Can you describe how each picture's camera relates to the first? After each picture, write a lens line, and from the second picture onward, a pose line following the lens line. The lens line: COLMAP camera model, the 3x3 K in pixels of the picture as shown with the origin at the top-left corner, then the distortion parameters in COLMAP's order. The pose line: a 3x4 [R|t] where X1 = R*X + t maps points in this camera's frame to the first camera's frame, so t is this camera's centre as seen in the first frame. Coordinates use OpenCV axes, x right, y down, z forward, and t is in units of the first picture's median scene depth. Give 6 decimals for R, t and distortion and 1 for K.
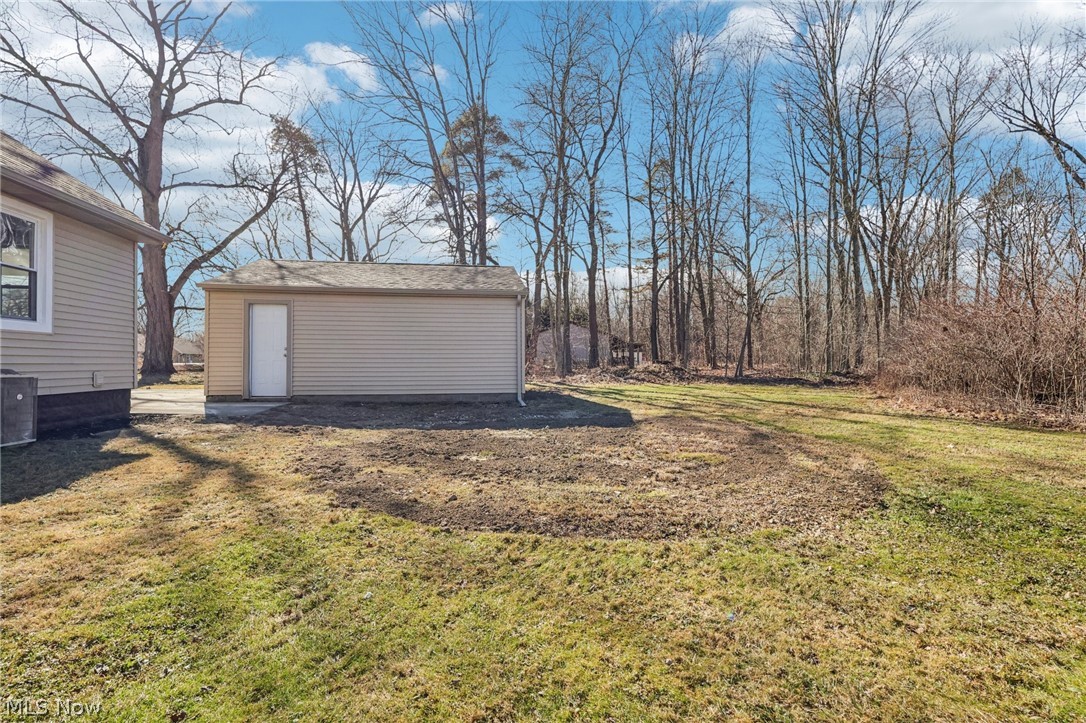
lens RADIAL K [[505.0, 0, 543.0], [0, 505.0, 361.5], [0, 0, 1]] dist [-0.000663, -0.000275]
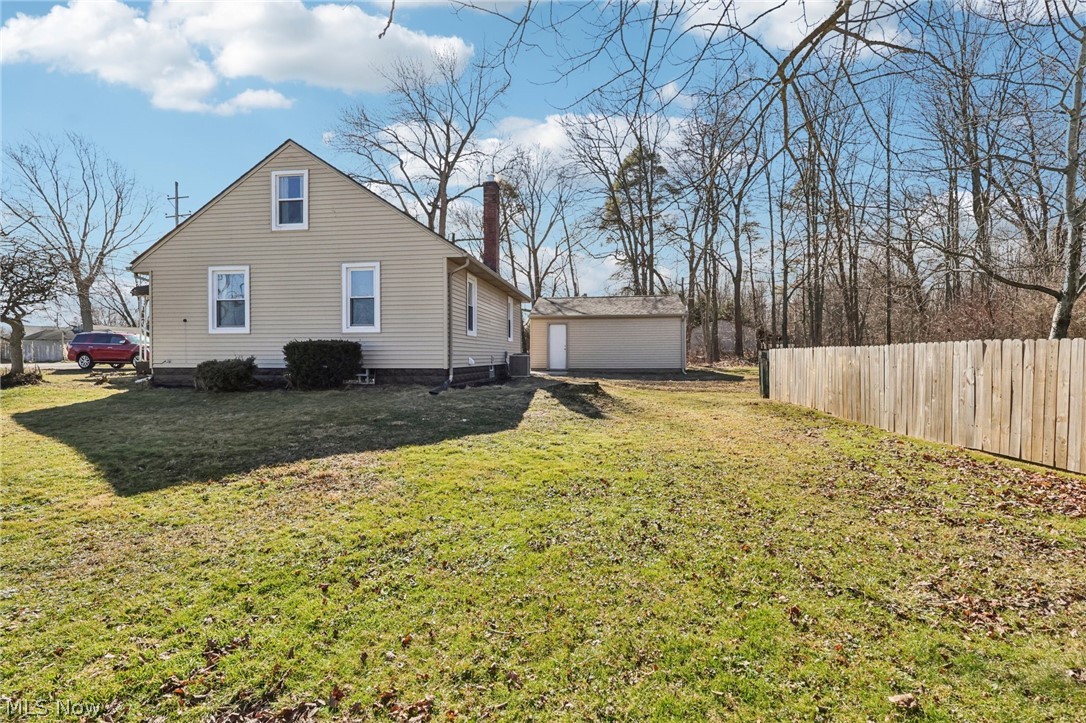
lens RADIAL K [[505.0, 0, 543.0], [0, 505.0, 361.5], [0, 0, 1]] dist [-0.000663, -0.000275]
pose [[0.957604, 0.000035, -0.288087, -0.002036], [0.005009, 0.999847, 0.016774, 0.000772], [0.288043, -0.017506, 0.957457, -0.326366]]
